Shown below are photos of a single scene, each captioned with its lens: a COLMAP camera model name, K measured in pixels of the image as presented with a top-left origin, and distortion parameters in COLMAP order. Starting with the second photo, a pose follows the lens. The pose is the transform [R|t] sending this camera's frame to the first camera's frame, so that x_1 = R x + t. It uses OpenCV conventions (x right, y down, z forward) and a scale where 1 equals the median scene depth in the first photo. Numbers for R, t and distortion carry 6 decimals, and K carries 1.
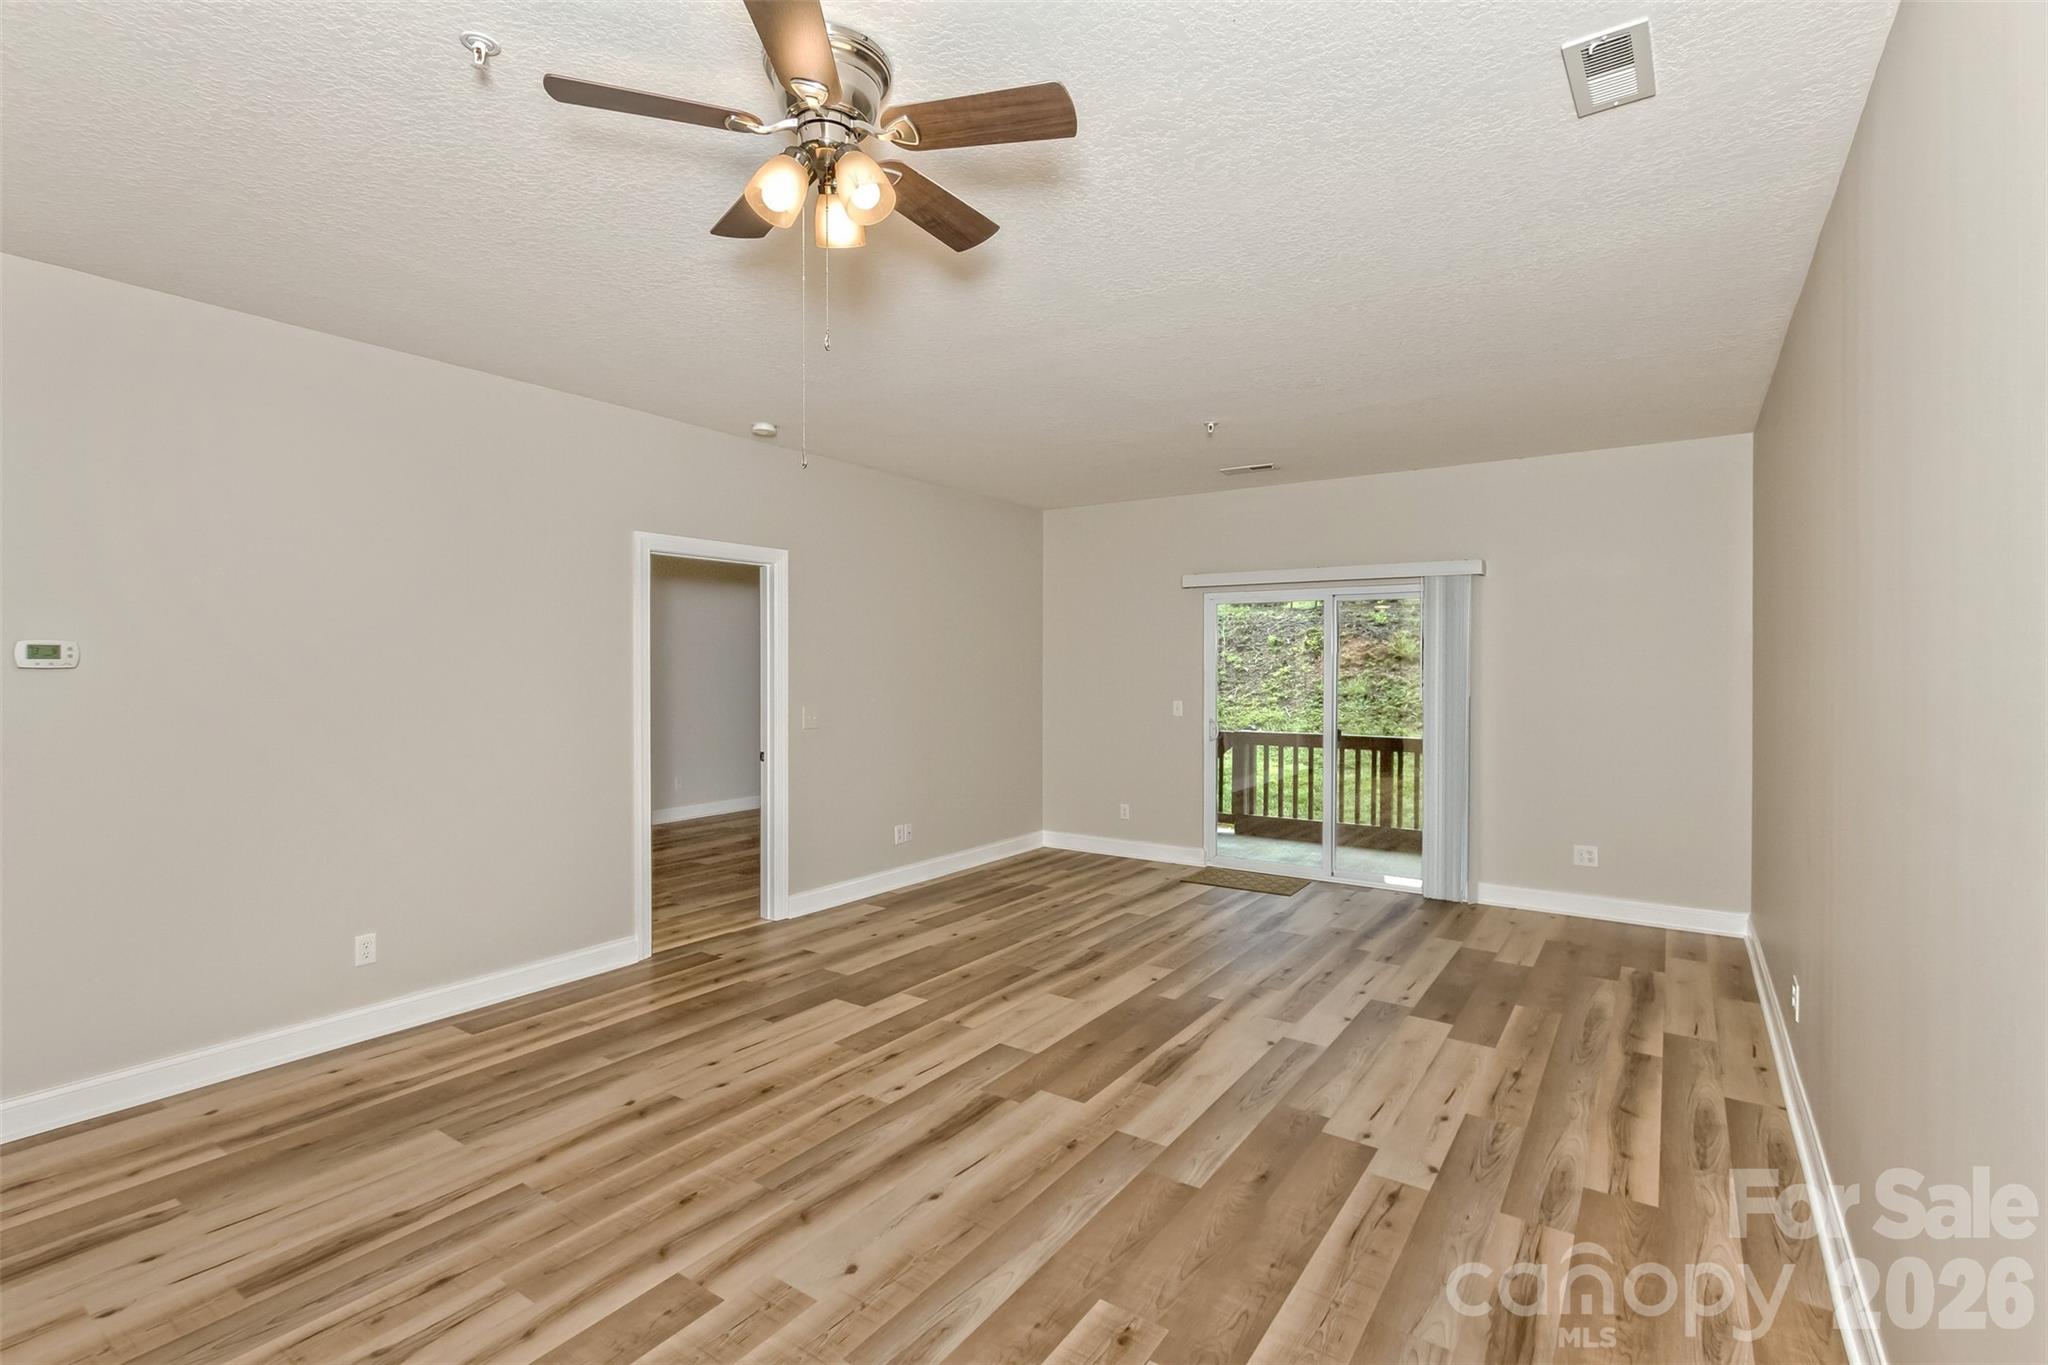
lens RADIAL K [[963.2, 0, 986.8], [0, 963.2, 649.3], [0, 0, 1]] dist [-0.000335, -0.000484]
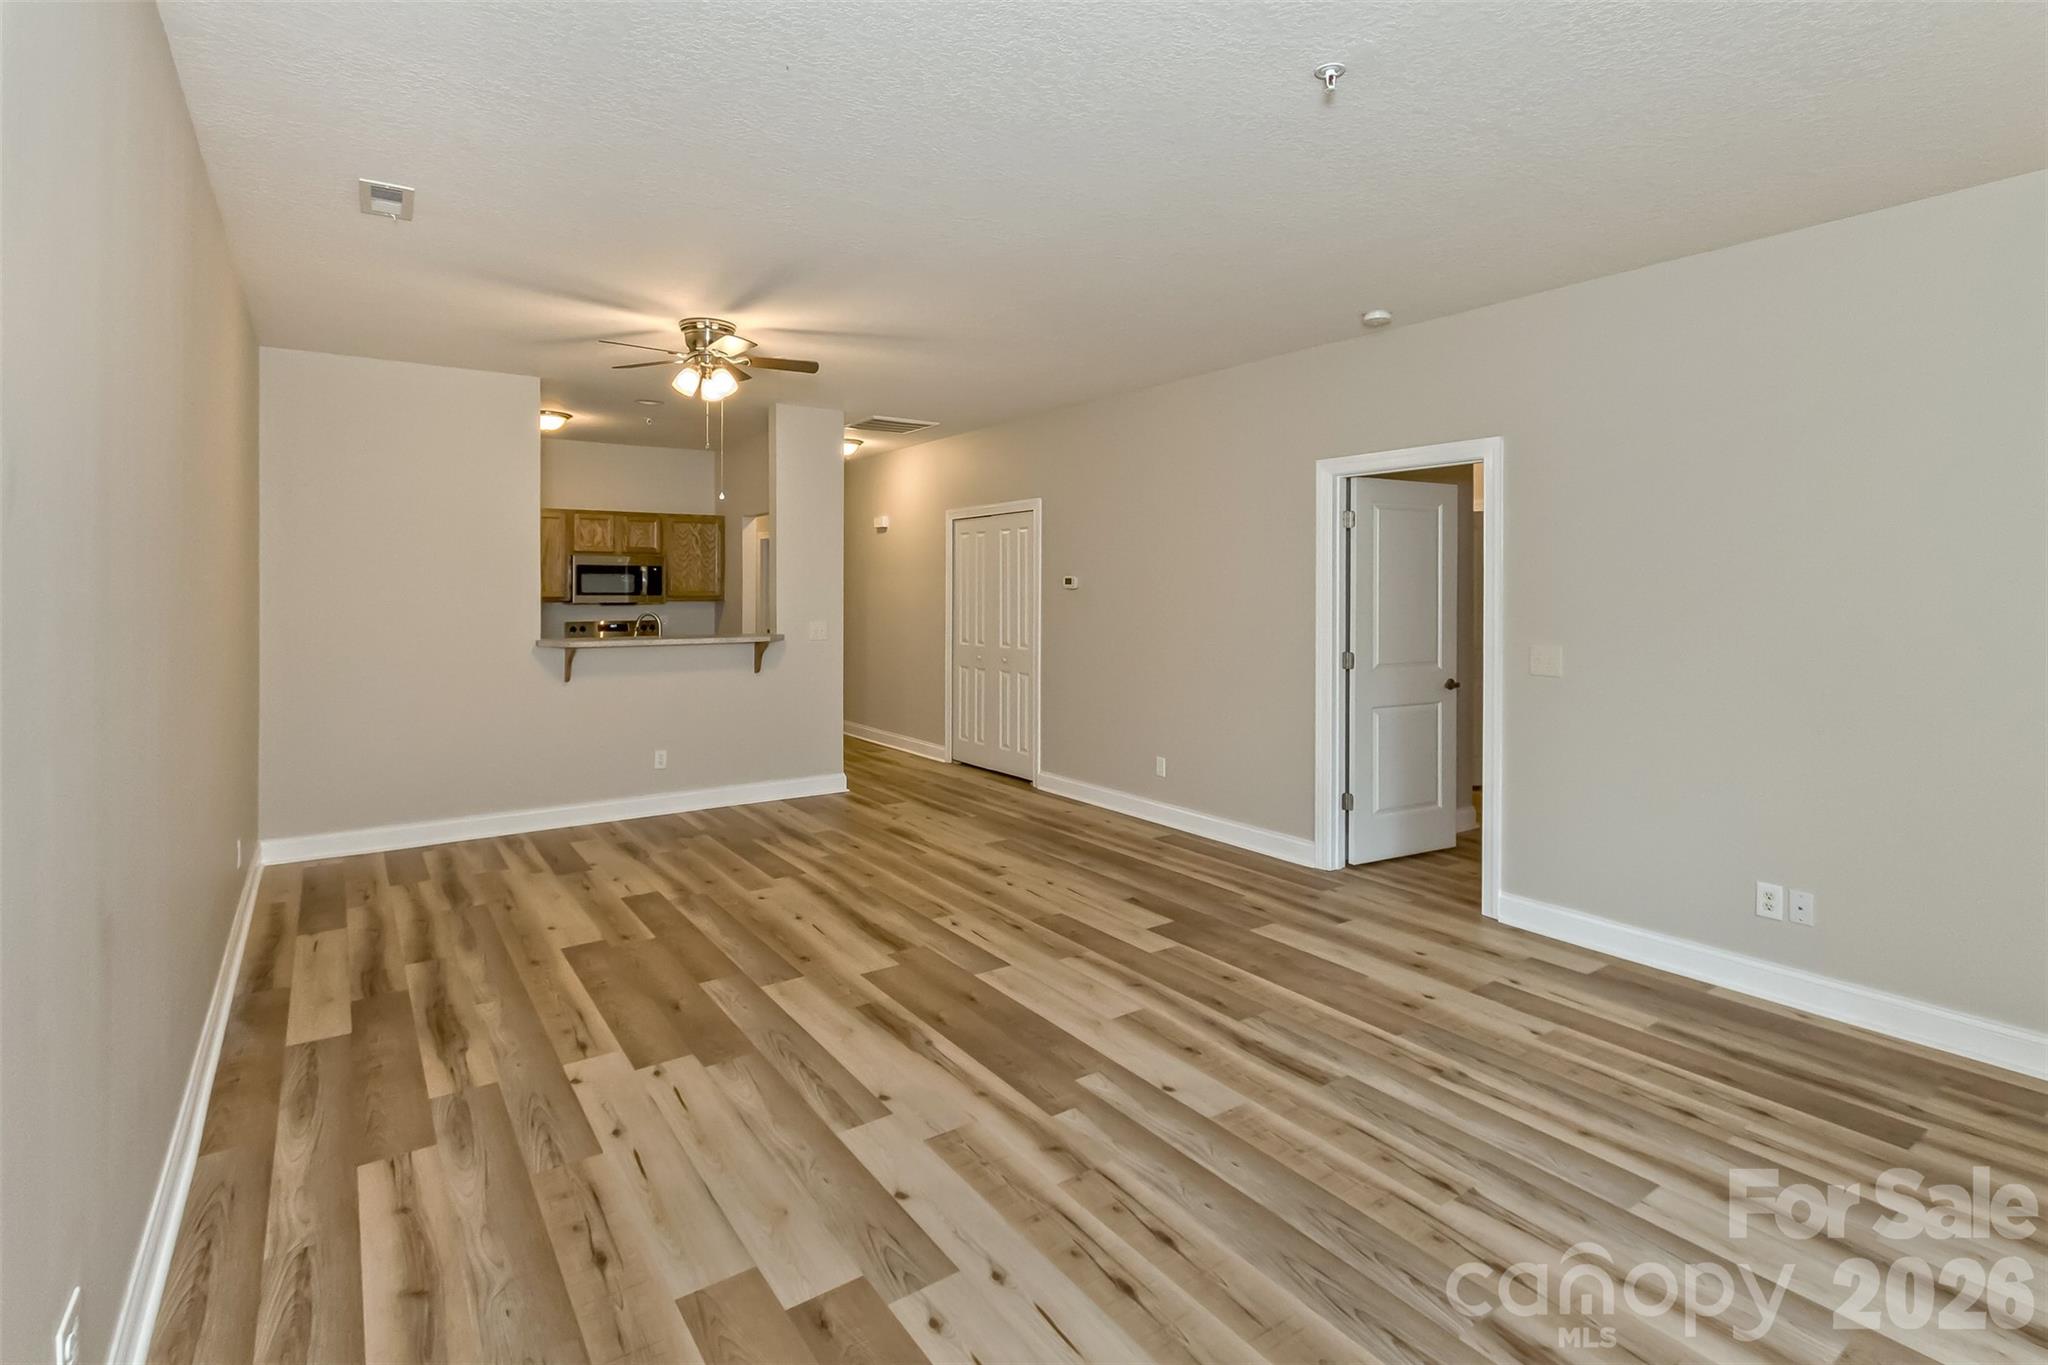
lens RADIAL K [[987.7, 0, 1030.1], [0, 987.7, 590.5], [0, 0, 1]] dist [0.003571, -0.000673]
pose [[-0.330753, 0.002144, -0.943715, 1.017078], [0.013439, 0.999907, -0.002438, 0.024677], [0.943622, -0.013489, -0.330750, 1.423523]]
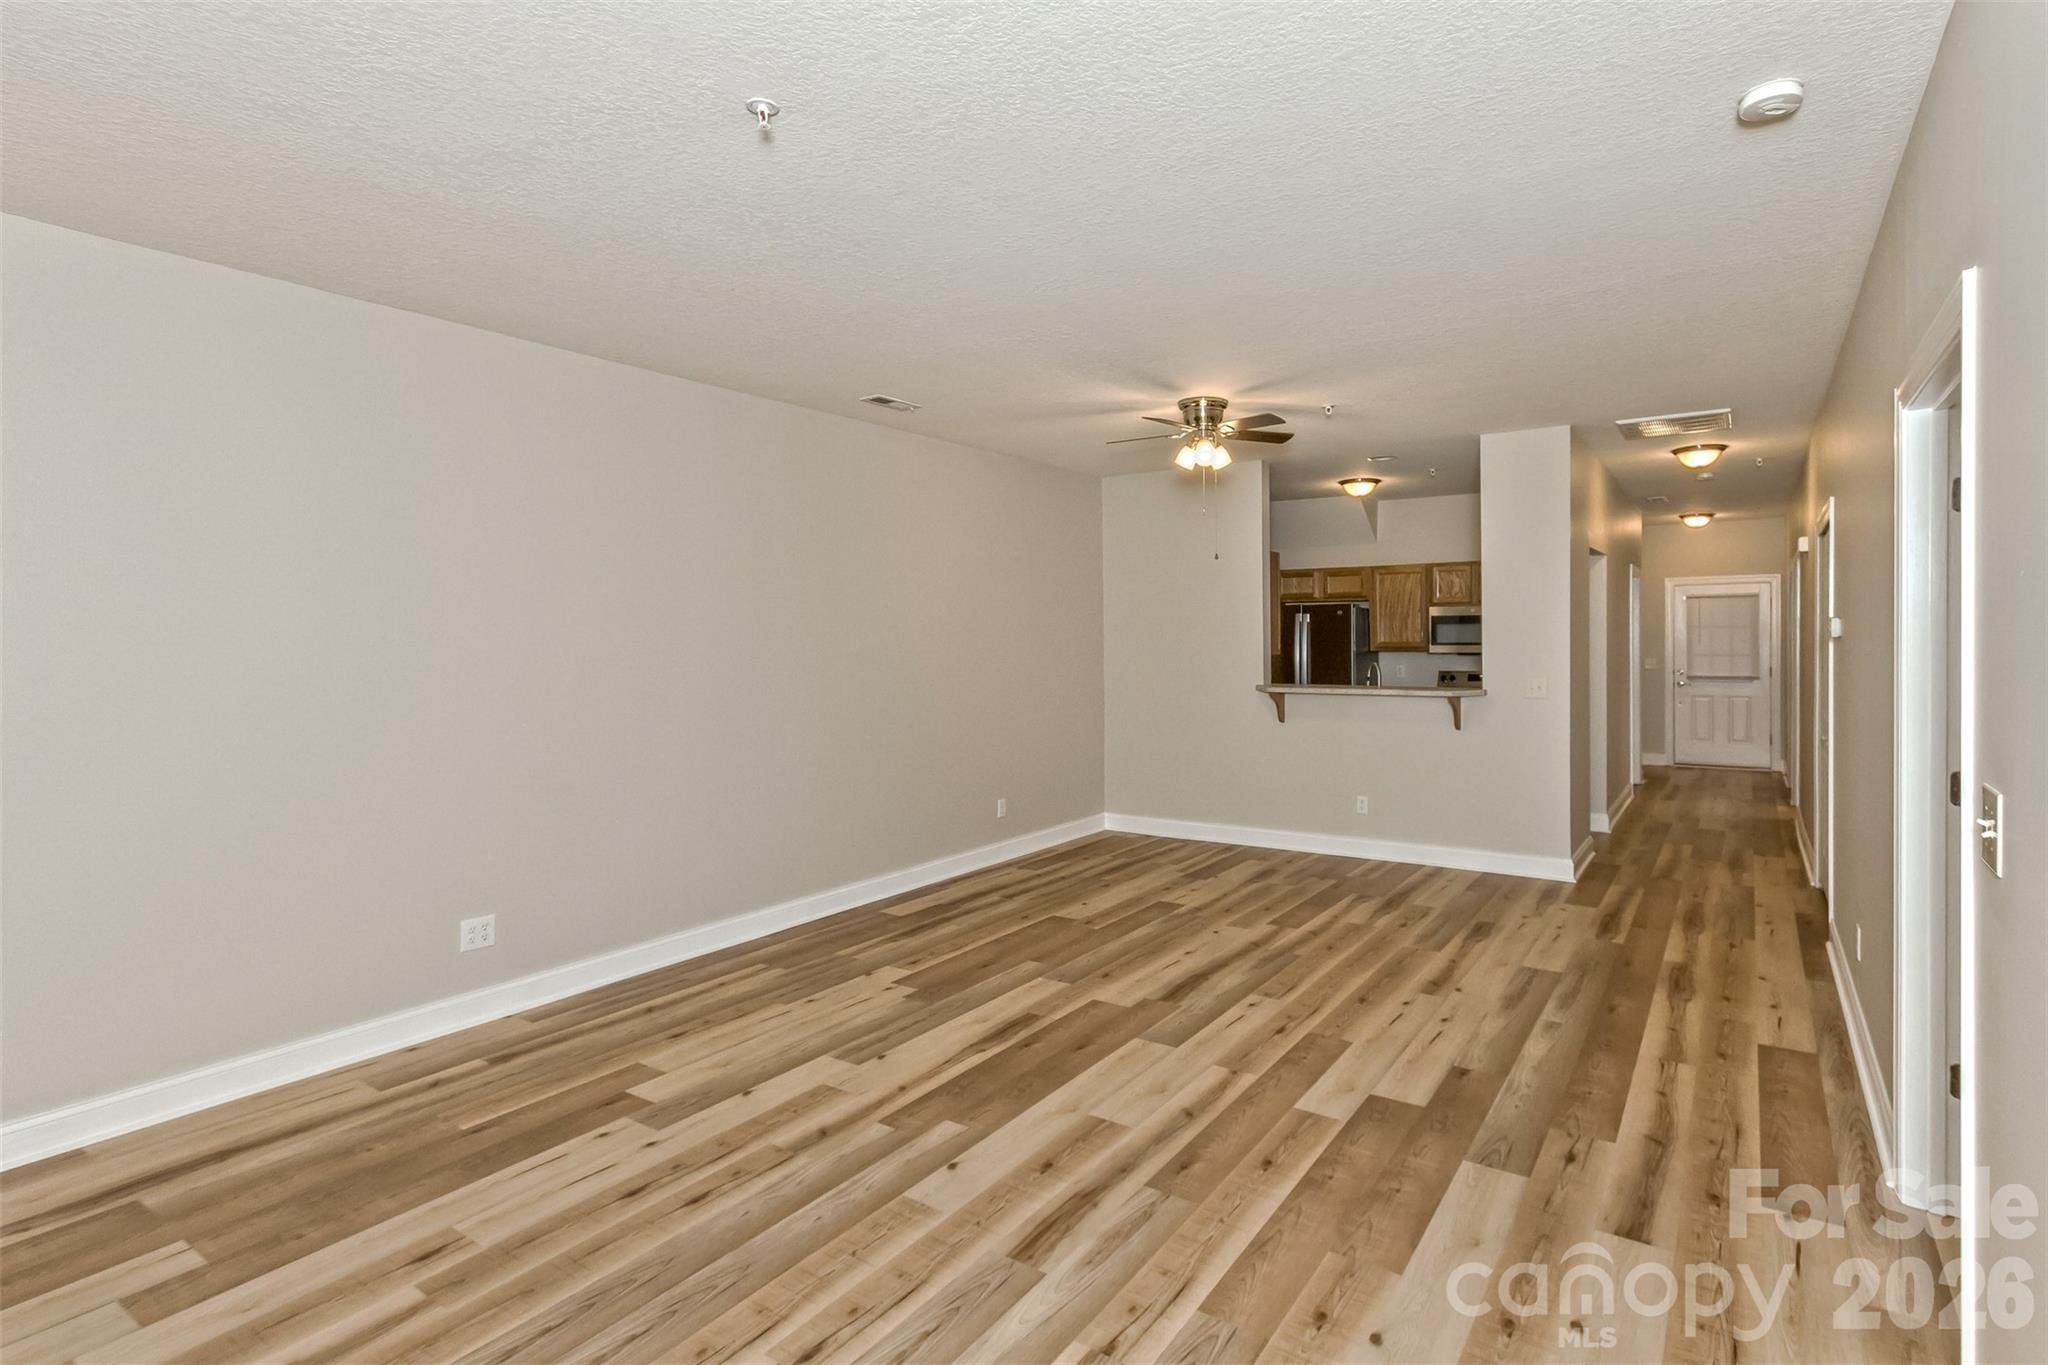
lens RADIAL K [[1006.2, 0, 1100.7], [0, 1006.2, 643.5], [0, 0, 1]] dist [0.004093, 0.000051]
pose [[-0.998568, 0.007506, -0.052973, 0.141228], [0.008030, 0.999921, -0.009682, 0.029606], [0.052896, -0.010093, -0.998549, 2.057361]]
